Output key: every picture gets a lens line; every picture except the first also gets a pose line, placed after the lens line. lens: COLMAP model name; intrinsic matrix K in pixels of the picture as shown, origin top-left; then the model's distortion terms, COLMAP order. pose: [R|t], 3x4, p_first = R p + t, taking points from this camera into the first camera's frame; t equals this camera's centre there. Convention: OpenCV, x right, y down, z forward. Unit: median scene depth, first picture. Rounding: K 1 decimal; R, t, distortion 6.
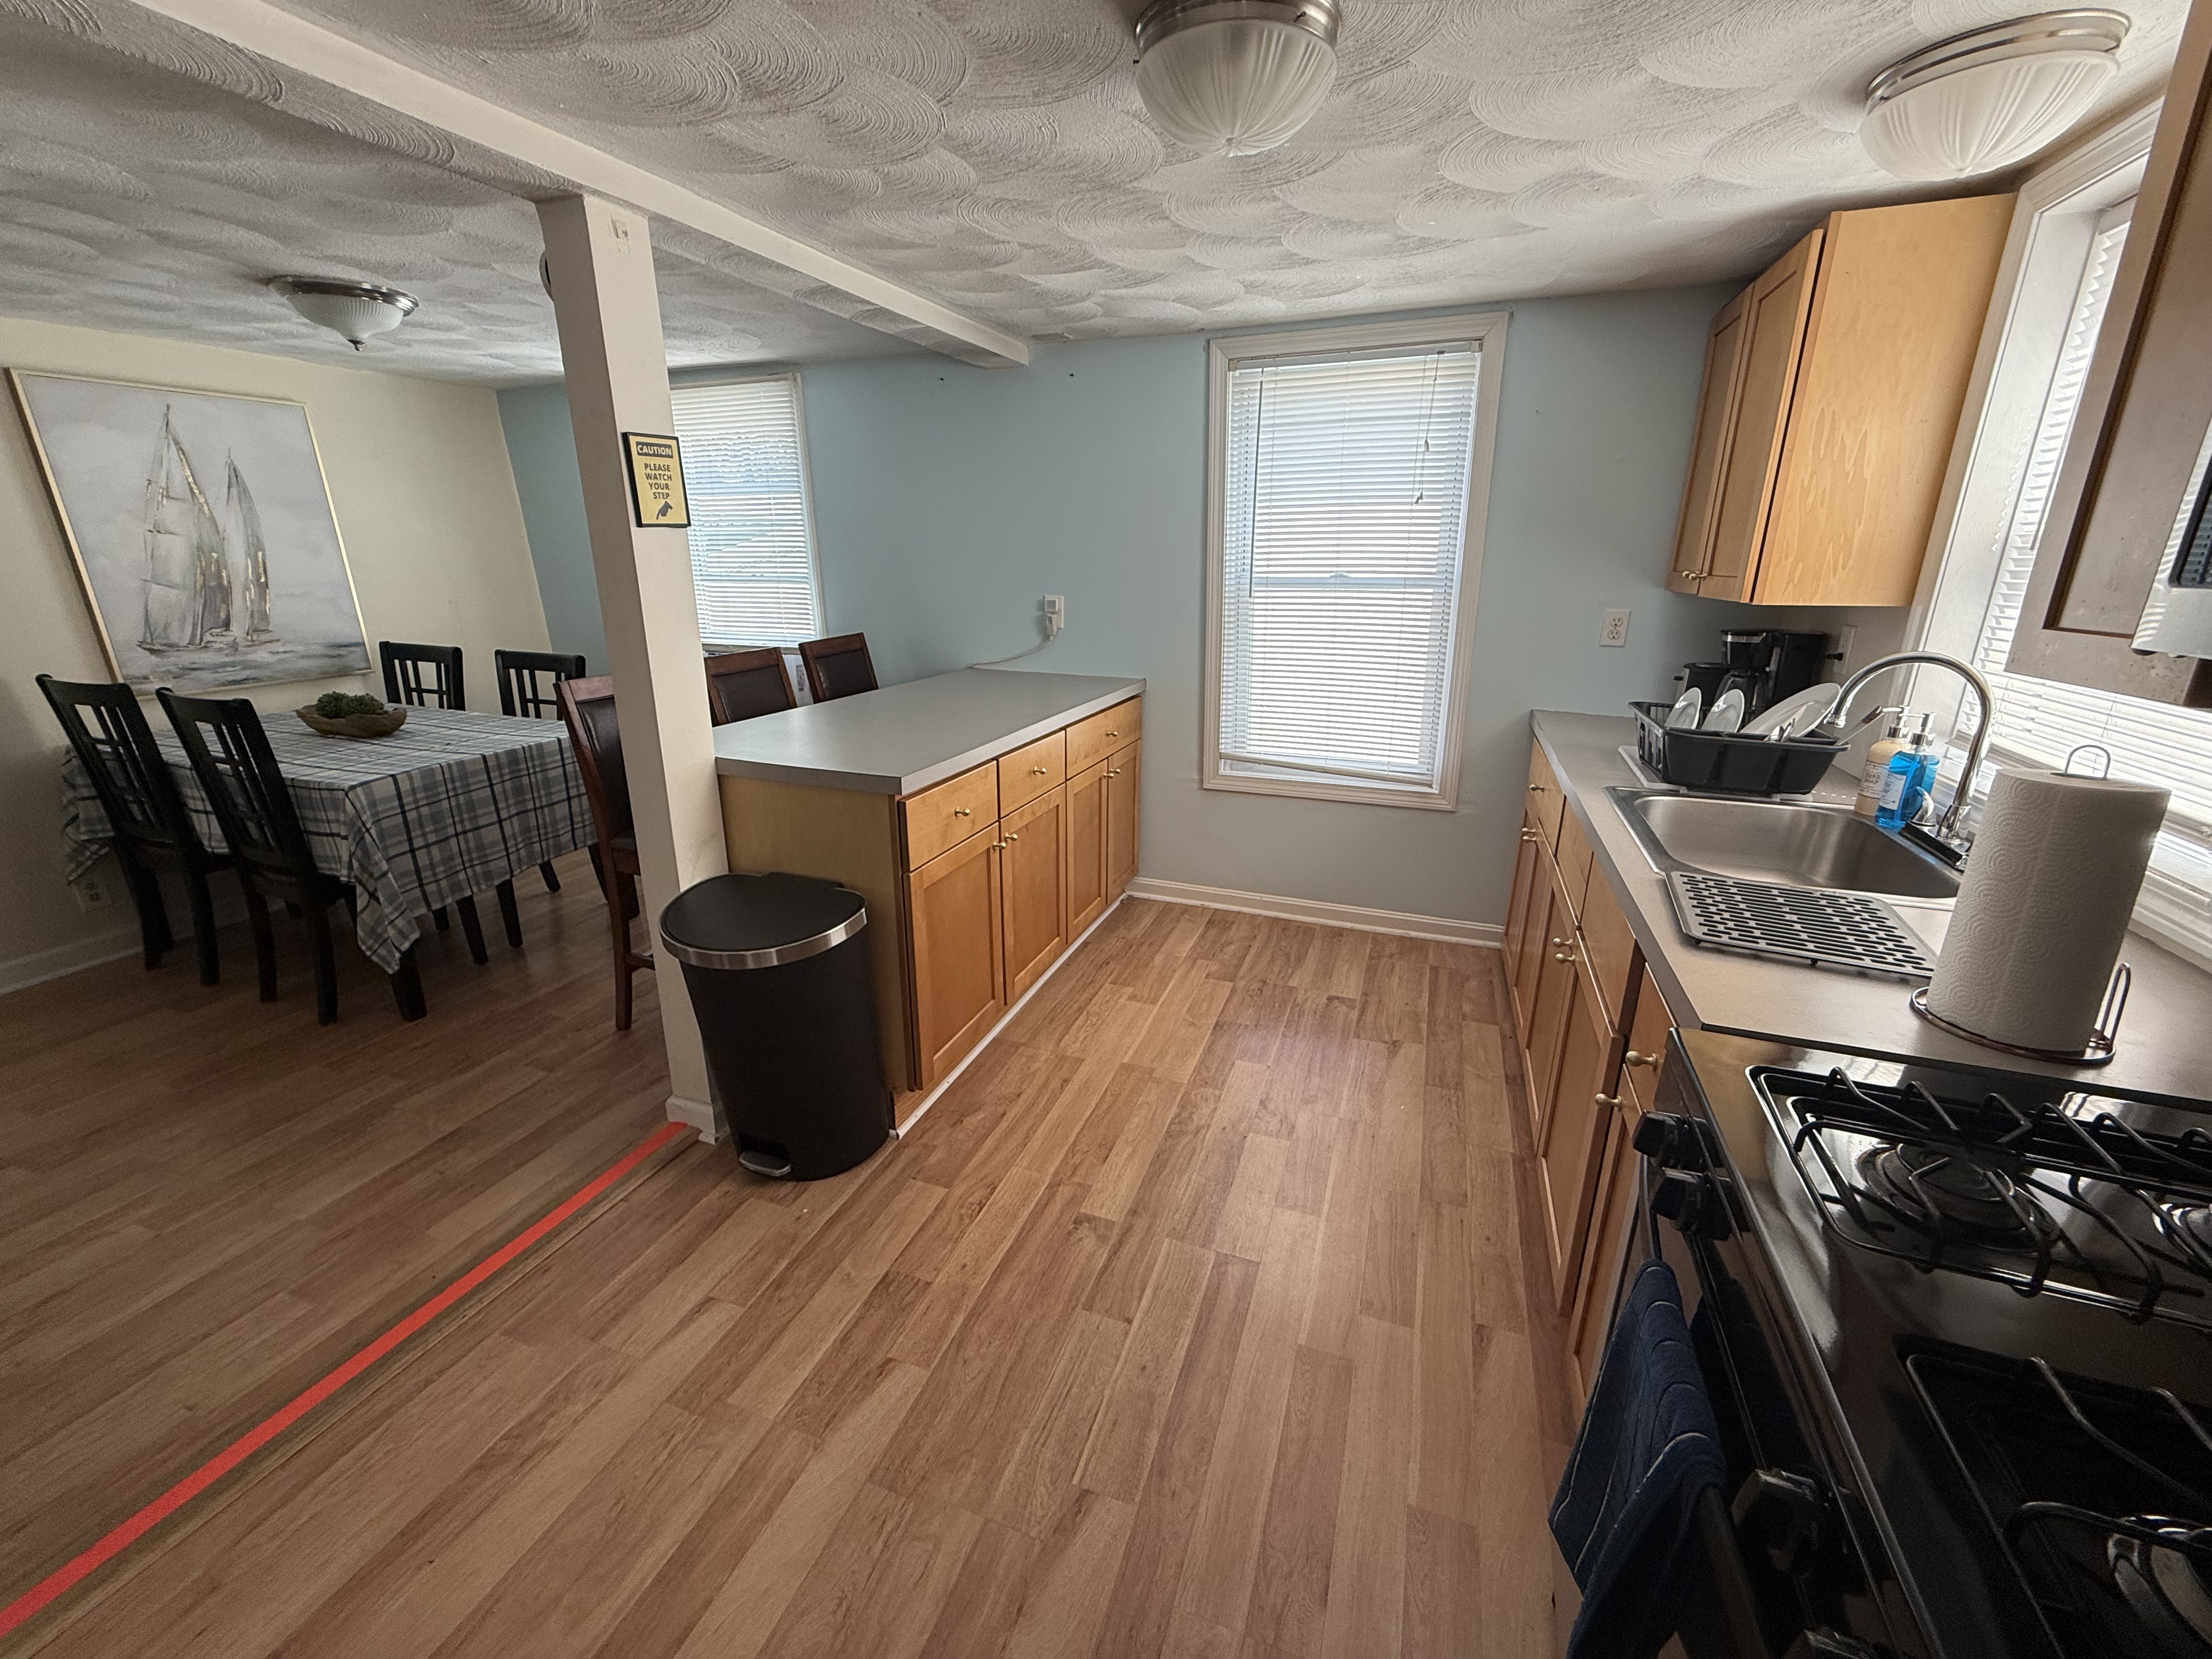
lens RADIAL K [[880.2, 0, 1100.3], [0, 880.2, 830.6], [0, 0, 1]] dist [0.000308, -0.000135]
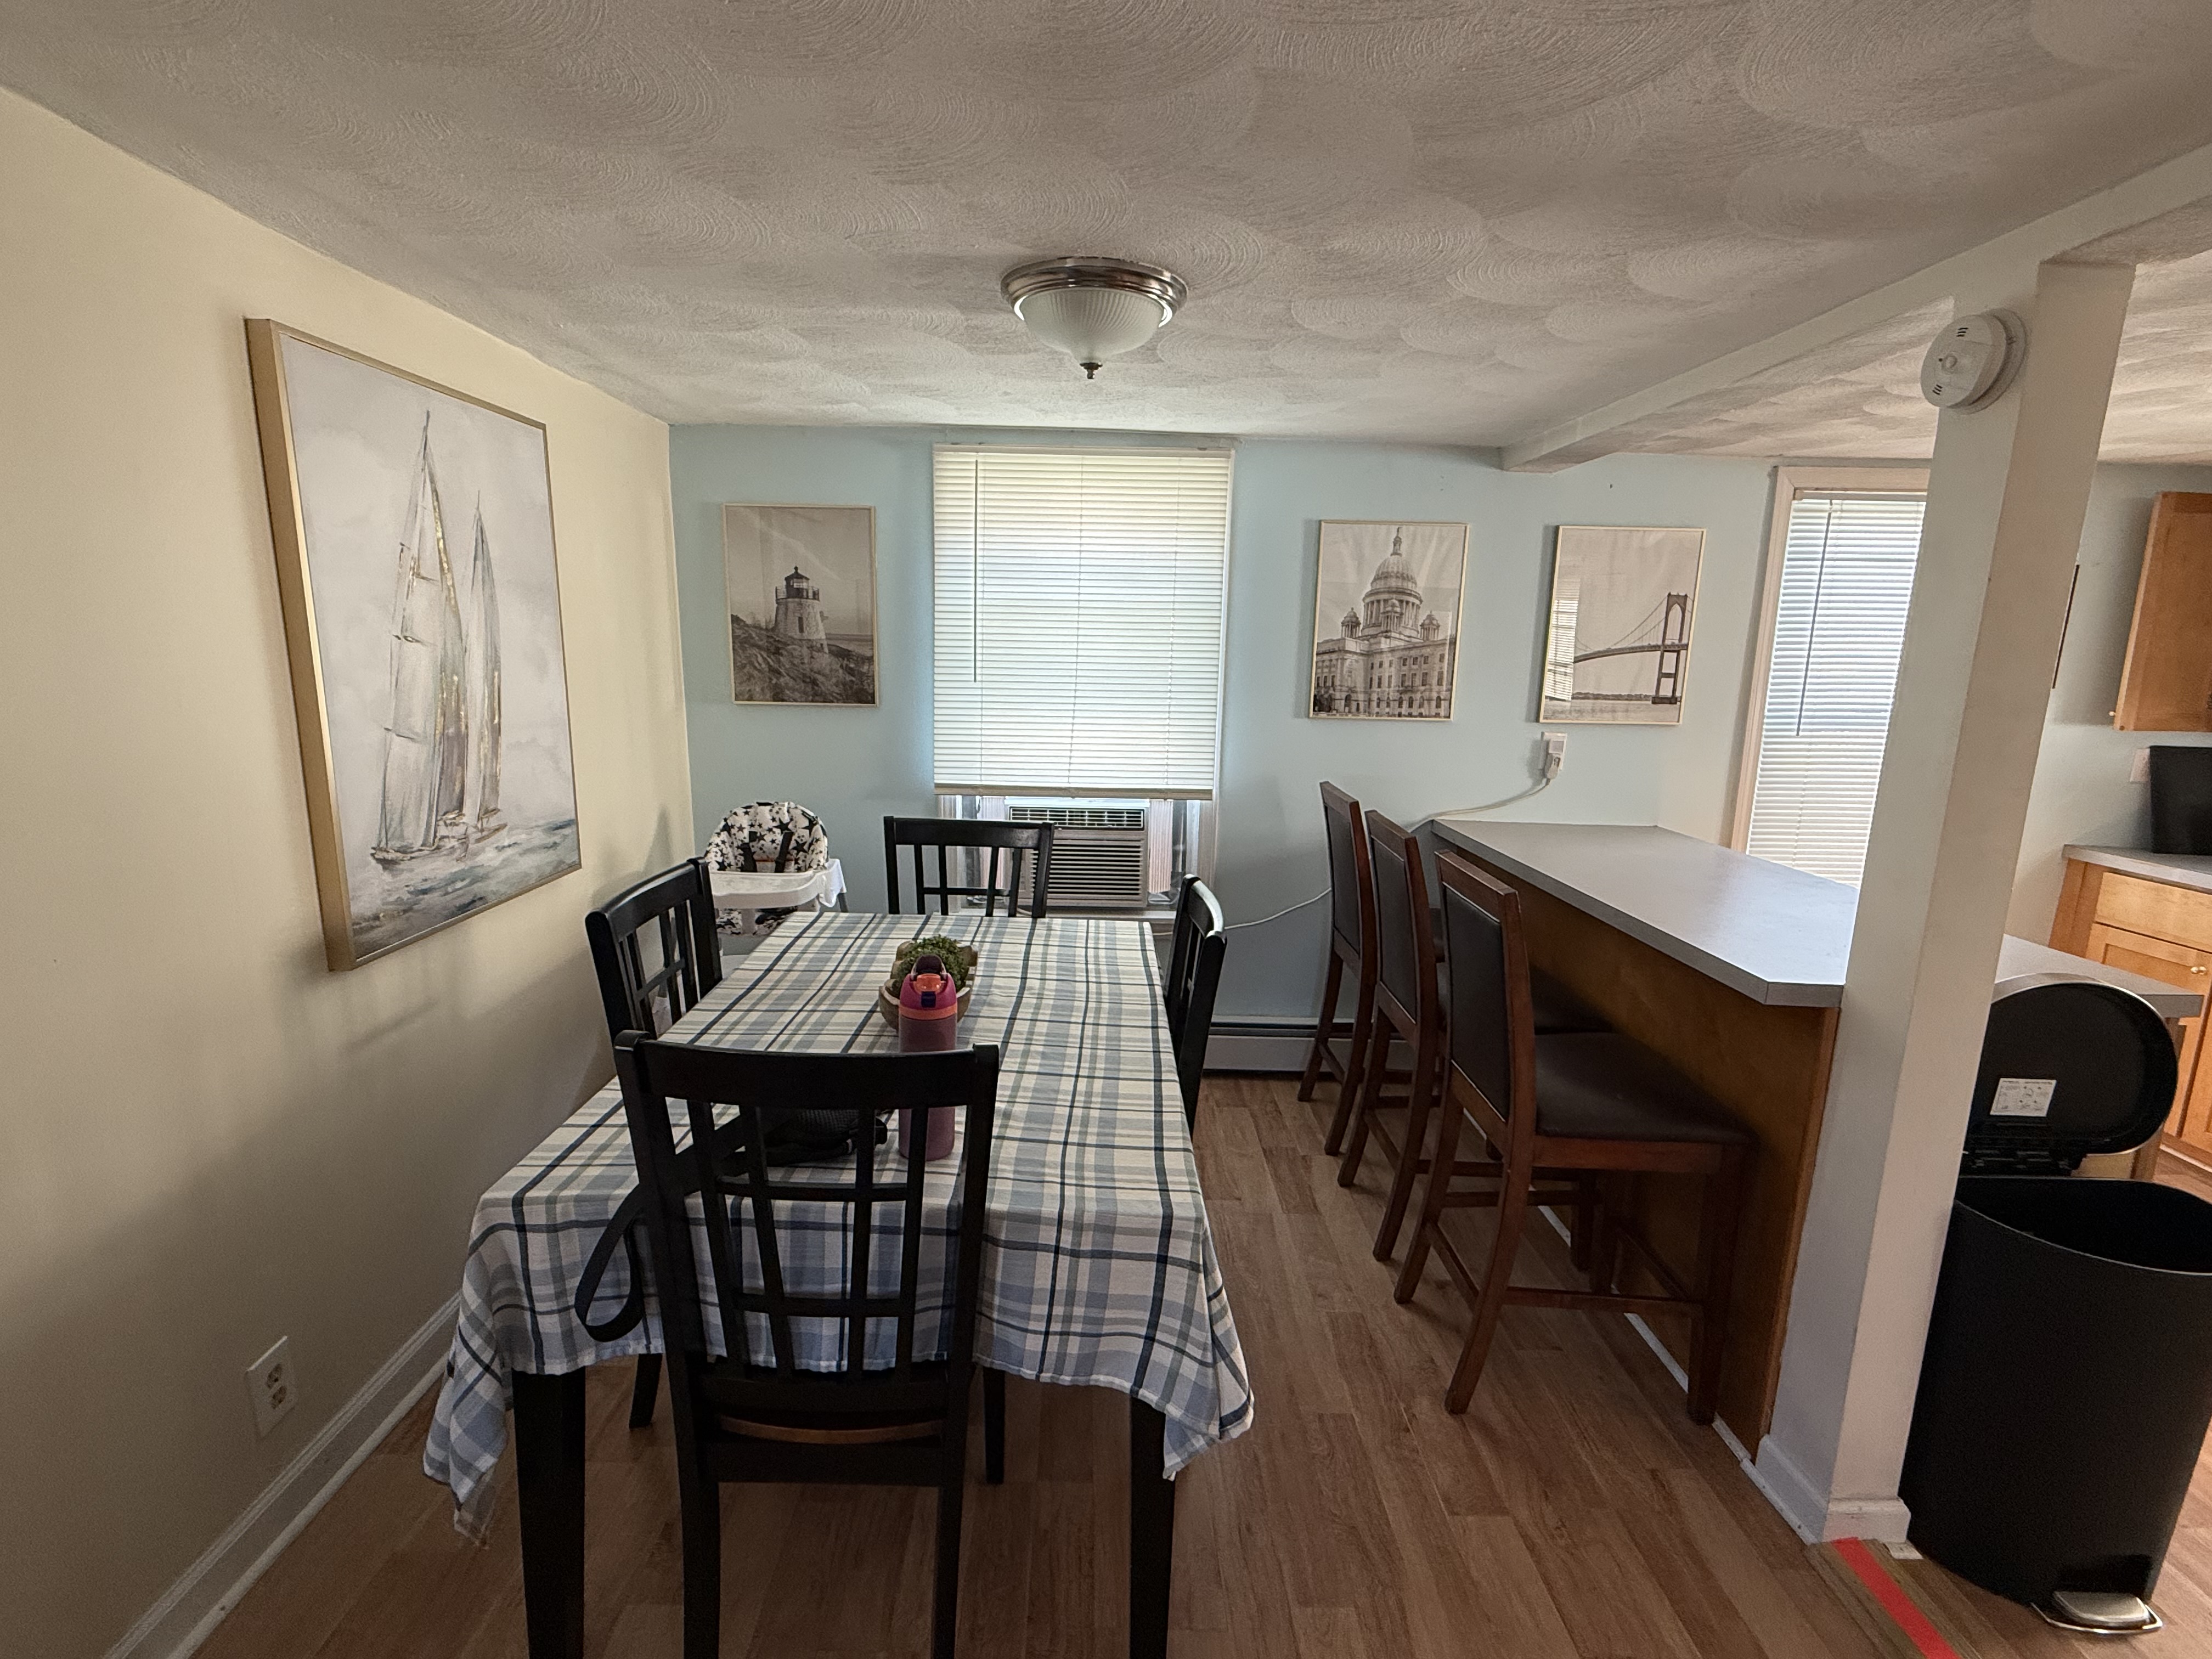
lens RADIAL K [[1025.7, 0, 1121.5], [0, 1025.7, 832.5], [0, 0, 1]] dist [0.015619, -0.000284]
pose [[0.921102, -0.049099, 0.386212, -1.568611], [0.095663, 0.990146, -0.102275, -0.215613], [-0.377384, 0.131152, 0.916723, 0.519588]]
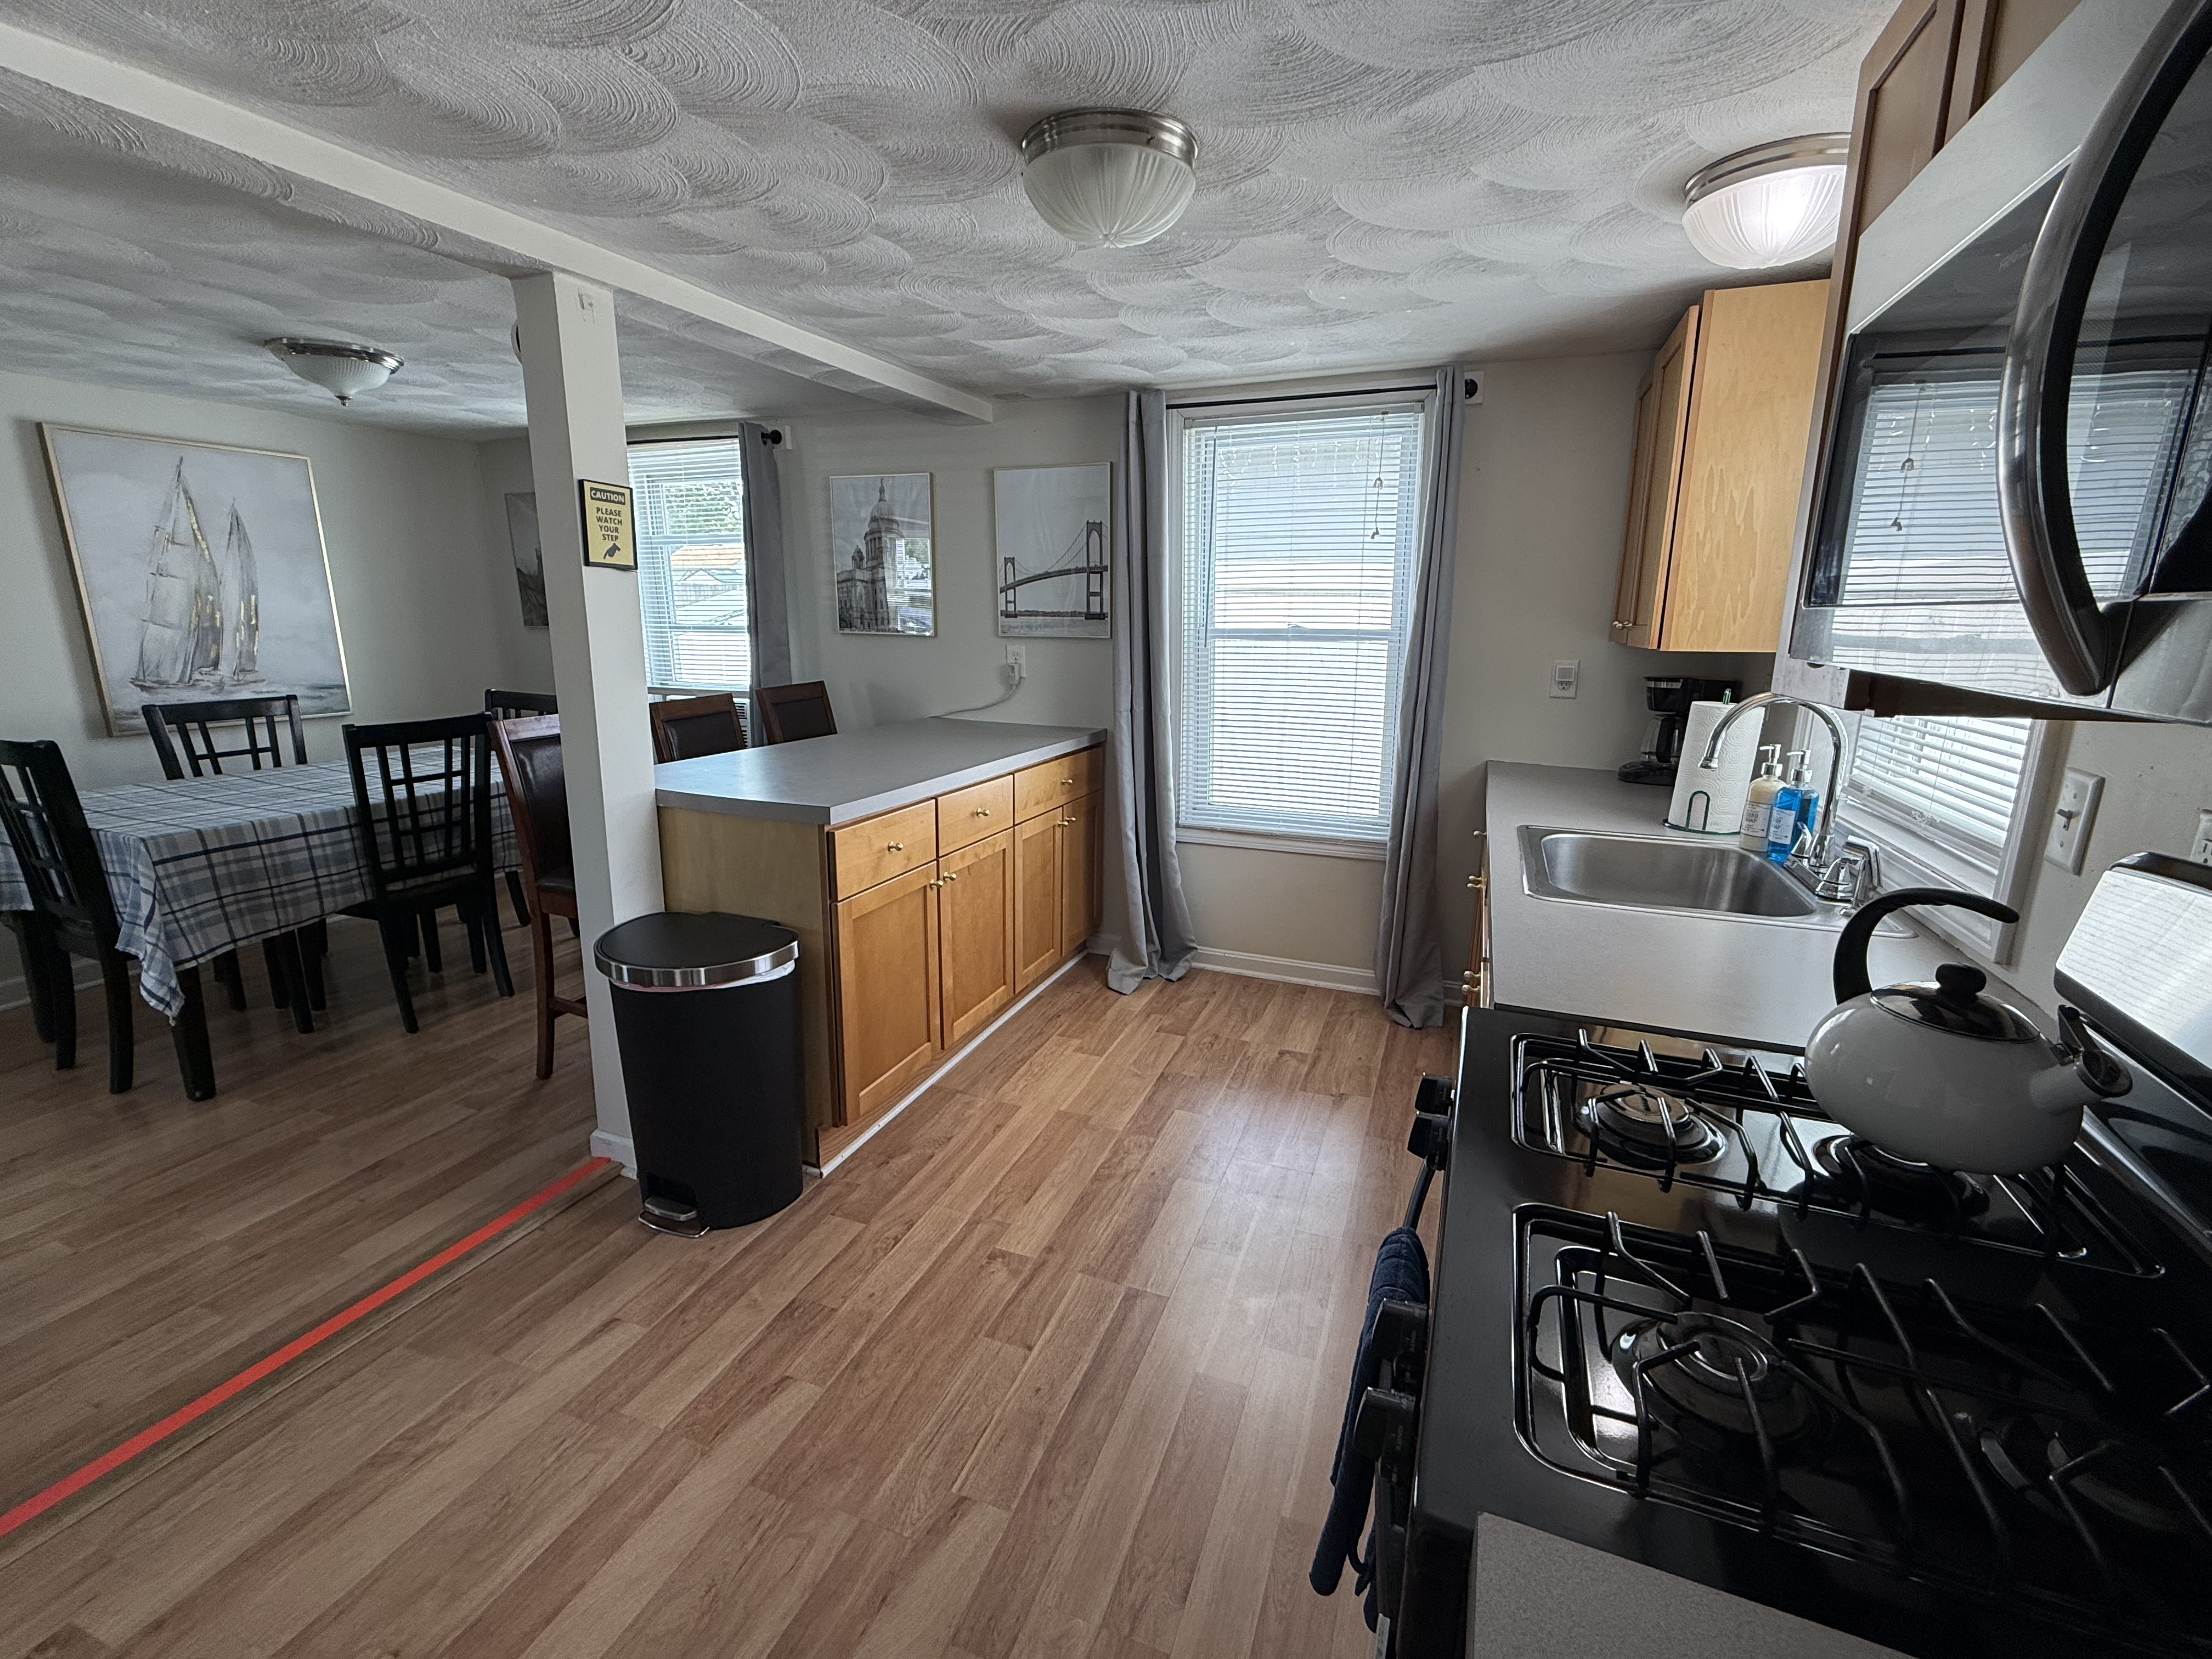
lens RADIAL K [[959.5, 0, 1095.8], [0, 959.5, 832.5], [0, 0, 1]] dist [-0.001222, 0.000578]
pose [[0.999798, 0.012740, -0.015533, 0.110398], [-0.013972, 0.996537, -0.081967, 0.061036], [0.014435, 0.082167, 0.996514, -0.120274]]
